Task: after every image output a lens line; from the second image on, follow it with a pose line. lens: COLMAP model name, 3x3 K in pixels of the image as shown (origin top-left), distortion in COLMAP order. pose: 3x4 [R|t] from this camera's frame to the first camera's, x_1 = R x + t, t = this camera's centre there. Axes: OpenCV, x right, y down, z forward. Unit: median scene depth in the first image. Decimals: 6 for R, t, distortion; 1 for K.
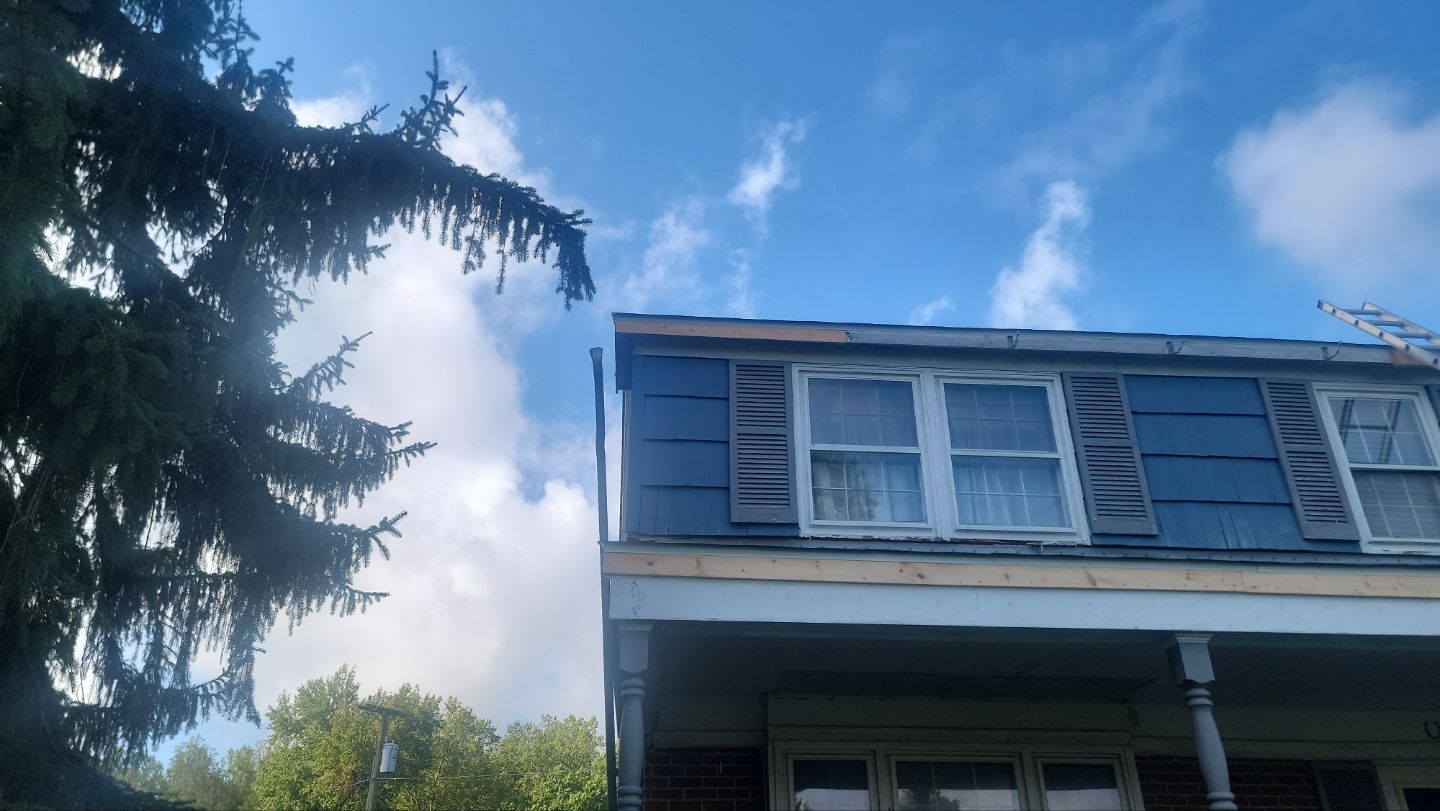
lens RADIAL K [[1013.7, 0, 691.1], [0, 1013.7, 411.0], [0, 0, 1]] dist [0.105742, -0.077511]
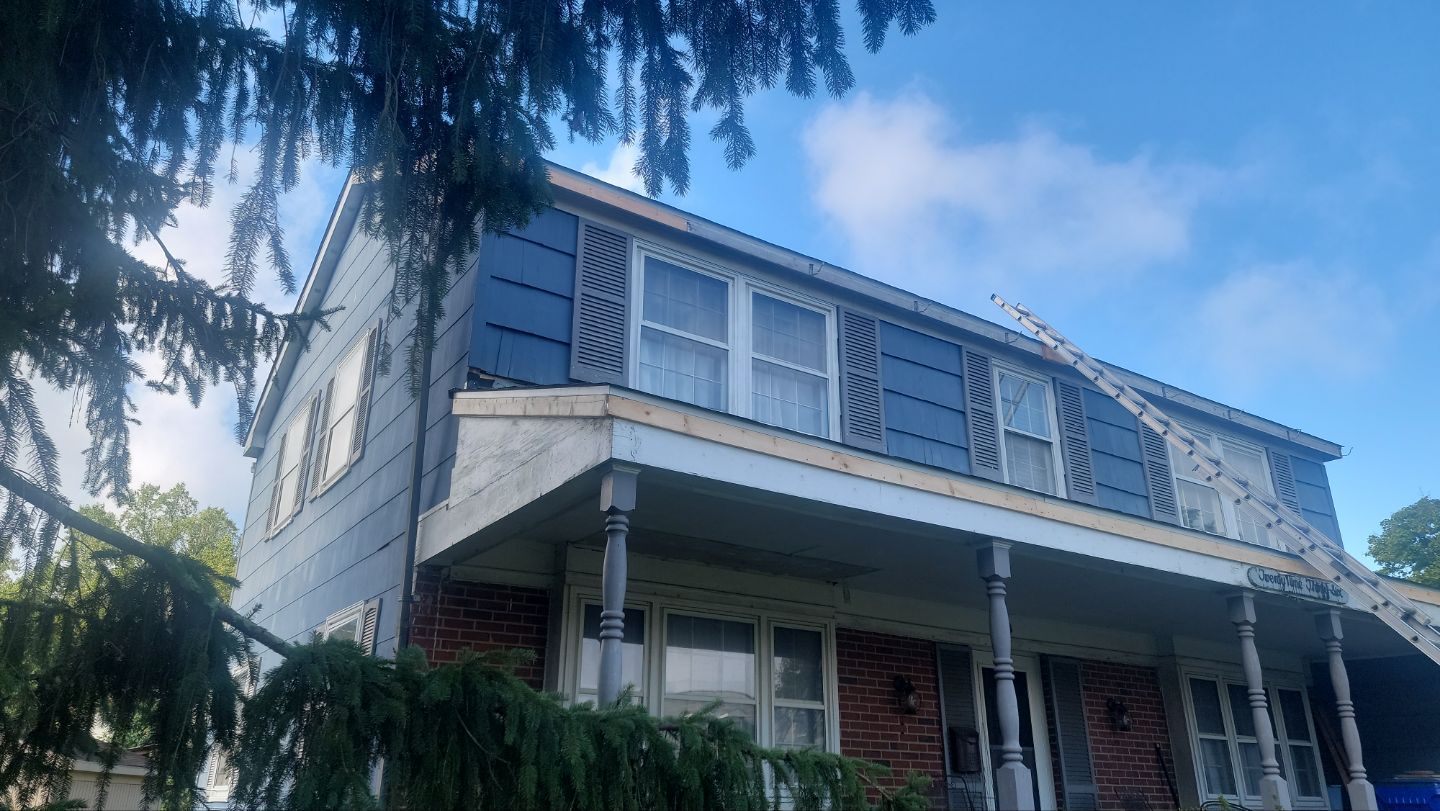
lens RADIAL K [[1016.3, 0, 710.0], [0, 1016.3, 405.7], [0, 0, 1]] dist [0.101749, -0.099688]
pose [[0.877592, 0.189466, 0.440380, -0.267247], [-0.240575, 0.968604, 0.062693, 0.036455], [-0.414675, -0.160963, 0.895620, 0.019322]]
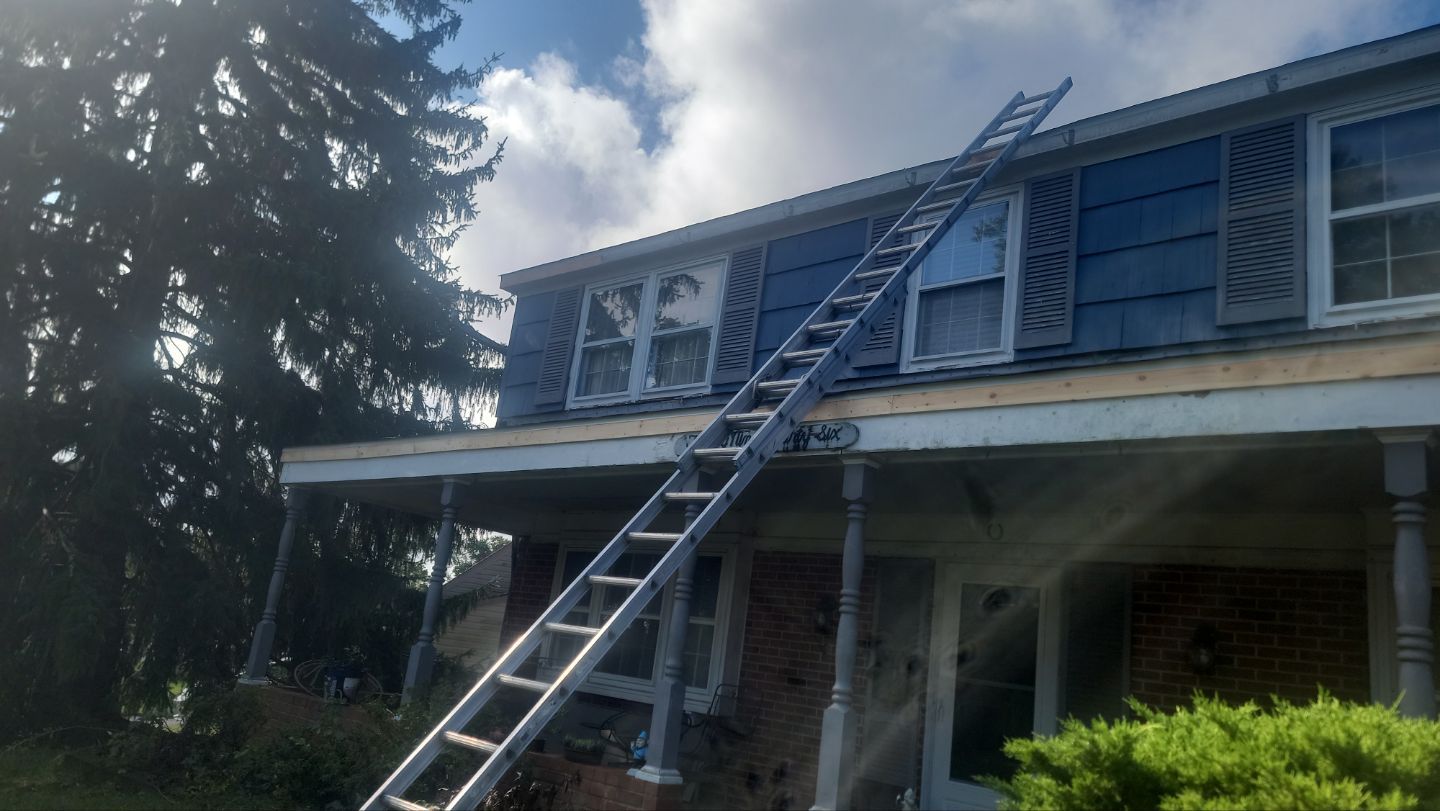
lens RADIAL K [[1013.7, 0, 691.1], [0, 1013.7, 411.0], [0, 0, 1]] dist [0.105742, -0.077511]
pose [[0.664543, -0.083271, -0.742596, 0.384609], [0.211044, 0.974229, 0.079615, 0.012967], [0.716829, -0.209628, 0.664991, 0.040055]]
